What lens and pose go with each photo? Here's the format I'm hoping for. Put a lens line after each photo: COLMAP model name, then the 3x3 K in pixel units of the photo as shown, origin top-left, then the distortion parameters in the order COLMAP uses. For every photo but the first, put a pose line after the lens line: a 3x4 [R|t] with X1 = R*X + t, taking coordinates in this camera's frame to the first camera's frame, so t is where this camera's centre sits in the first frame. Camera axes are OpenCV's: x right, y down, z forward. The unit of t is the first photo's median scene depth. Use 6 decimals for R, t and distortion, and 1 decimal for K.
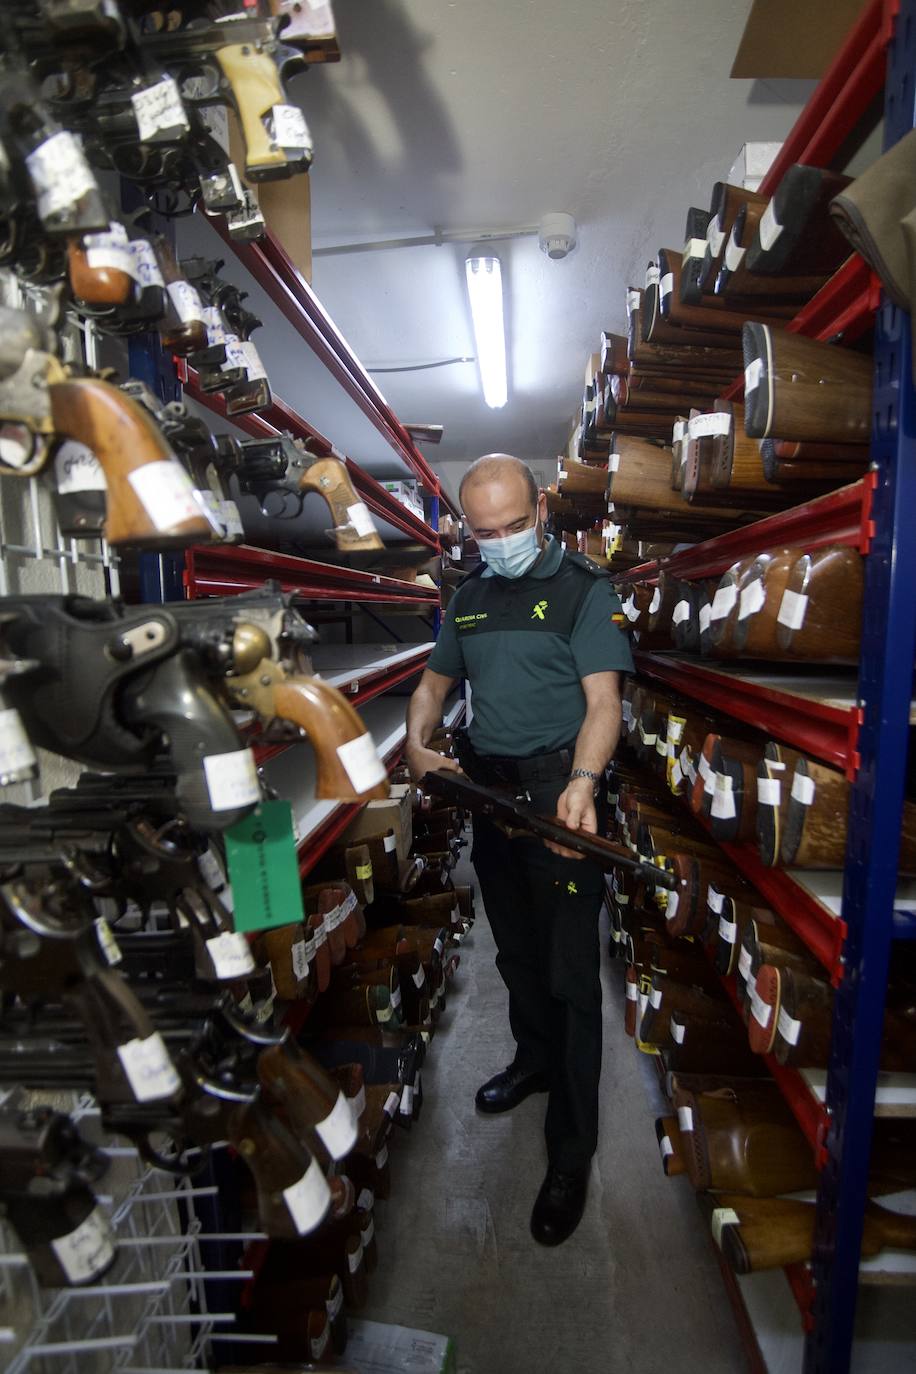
lens RADIAL K [[652.4, 0, 490.9], [0, 652.4, 698.0], [0, 0, 1]] dist [-0.072568, 0.028041]
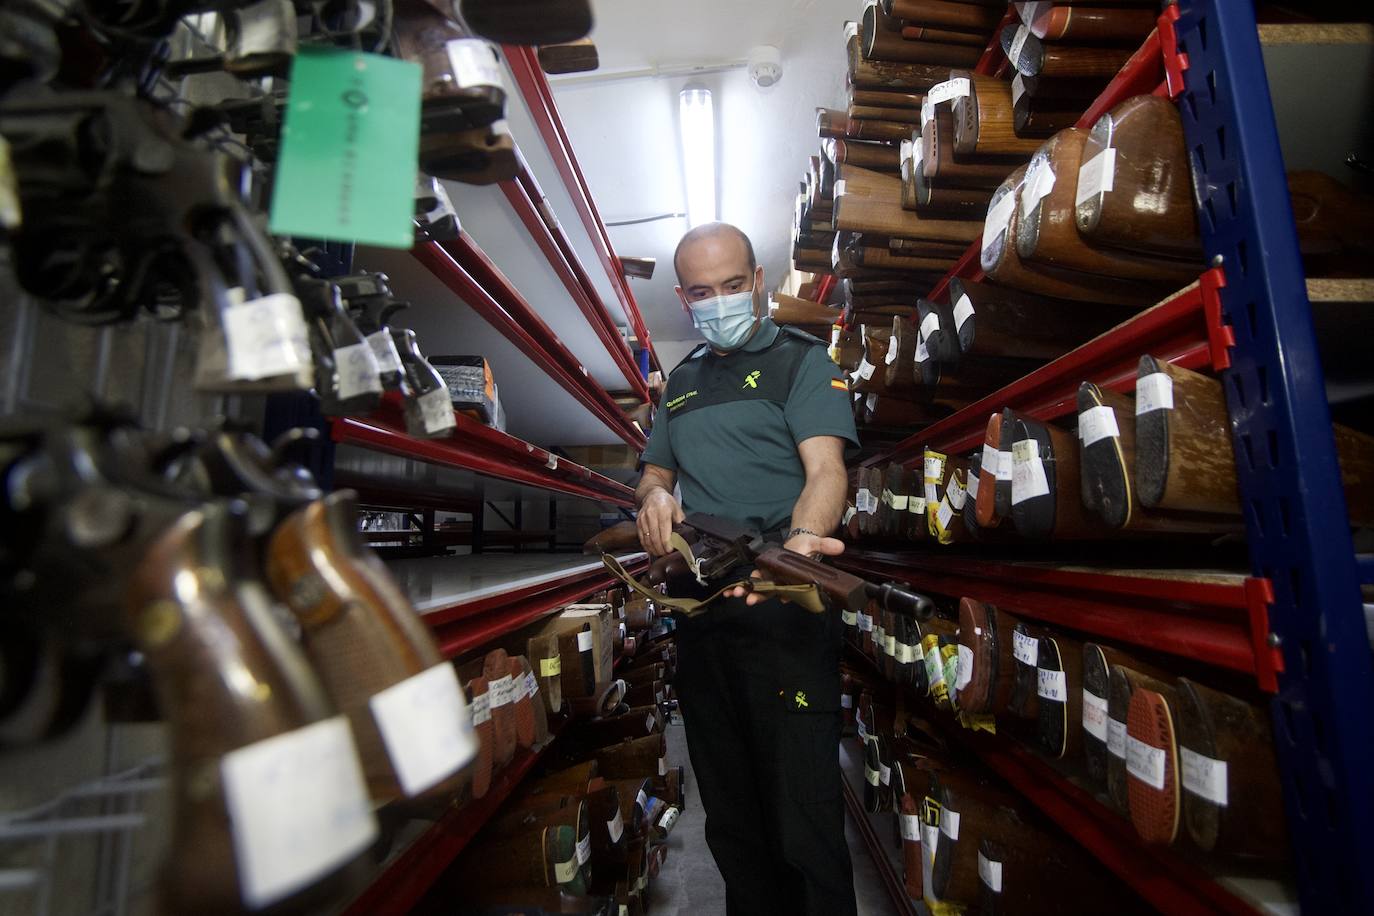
lens RADIAL K [[638.6, 0, 690.4], [0, 638.6, 432.4], [0, 0, 1]] dist [-0.067129, 0.023172]
pose [[0.999971, -0.002678, -0.007133, -0.025657], [0.000490, 0.956857, -0.290559, 0.274026], [0.007603, 0.290547, 0.956831, 0.238447]]
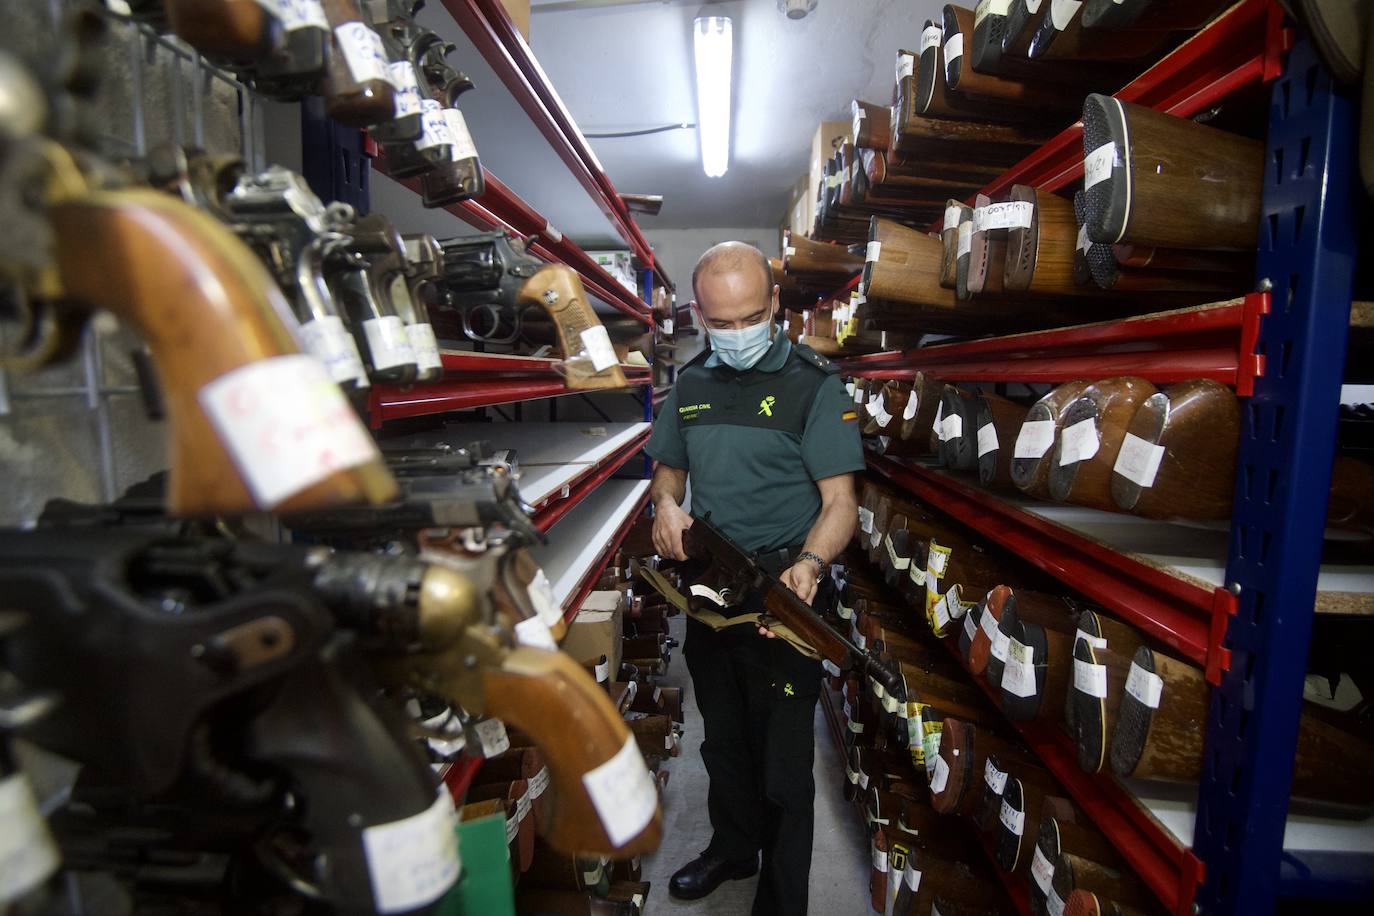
lens RADIAL K [[656.3, 0, 681.6], [0, 656.3, 445.2], [0, 0, 1]] dist [-0.070579, 0.027431]
pose [[0.999715, 0.019482, -0.013800, -0.055158], [-0.019800, 0.999532, -0.023298, -0.088121], [0.013339, 0.023564, 0.999633, 0.148118]]
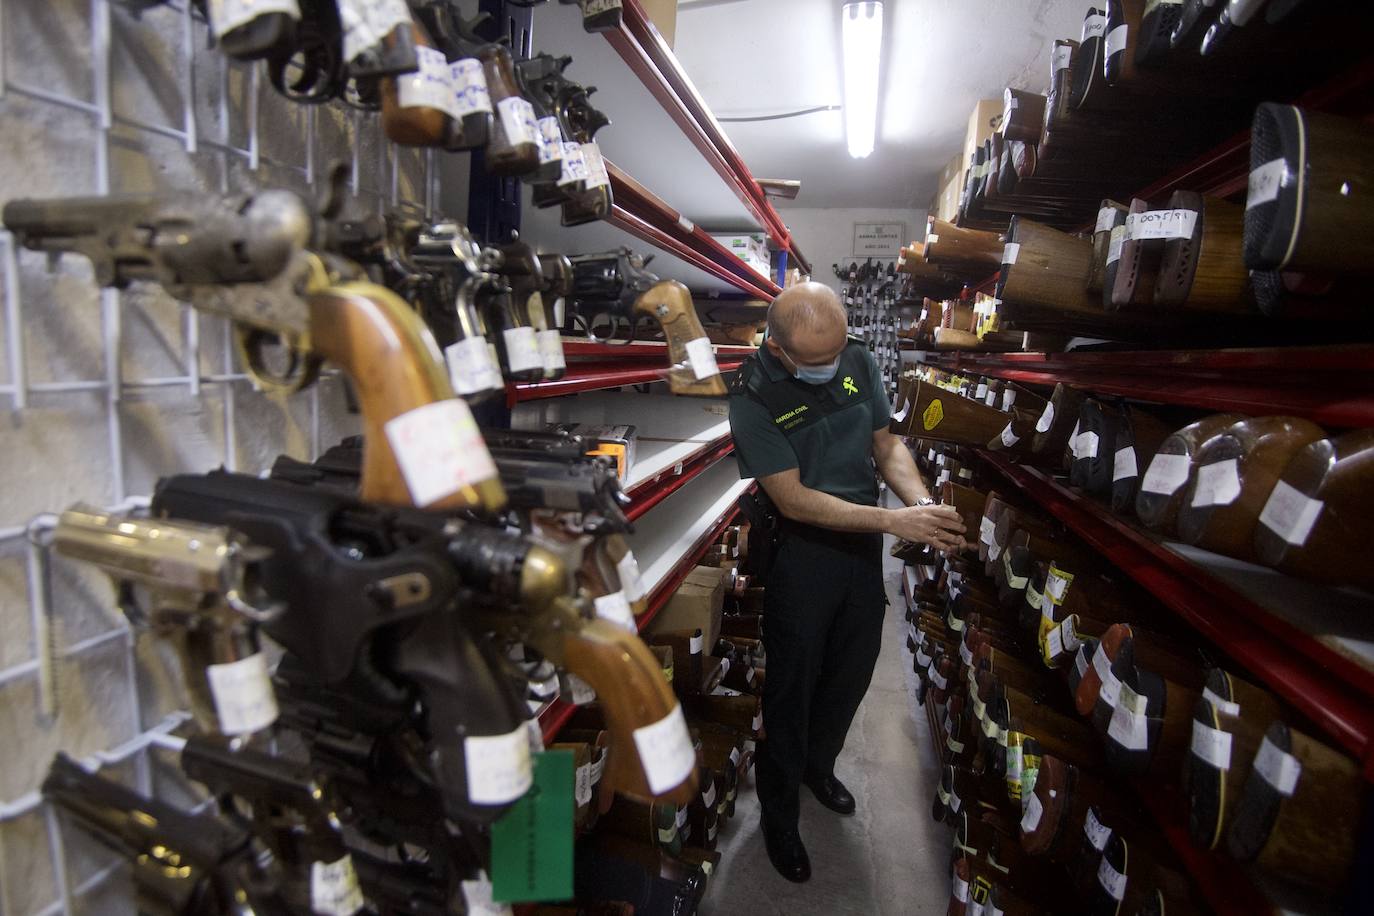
lens RADIAL K [[654.1, 0, 633.0], [0, 654.1, 418.5], [0, 0, 1]] dist [-0.060337, 0.018043]
pose [[0.955807, 0.103008, -0.275360, -0.026281], [-0.108066, 0.994139, -0.003217, -0.111399], [0.273414, 0.032832, 0.961336, 0.102117]]
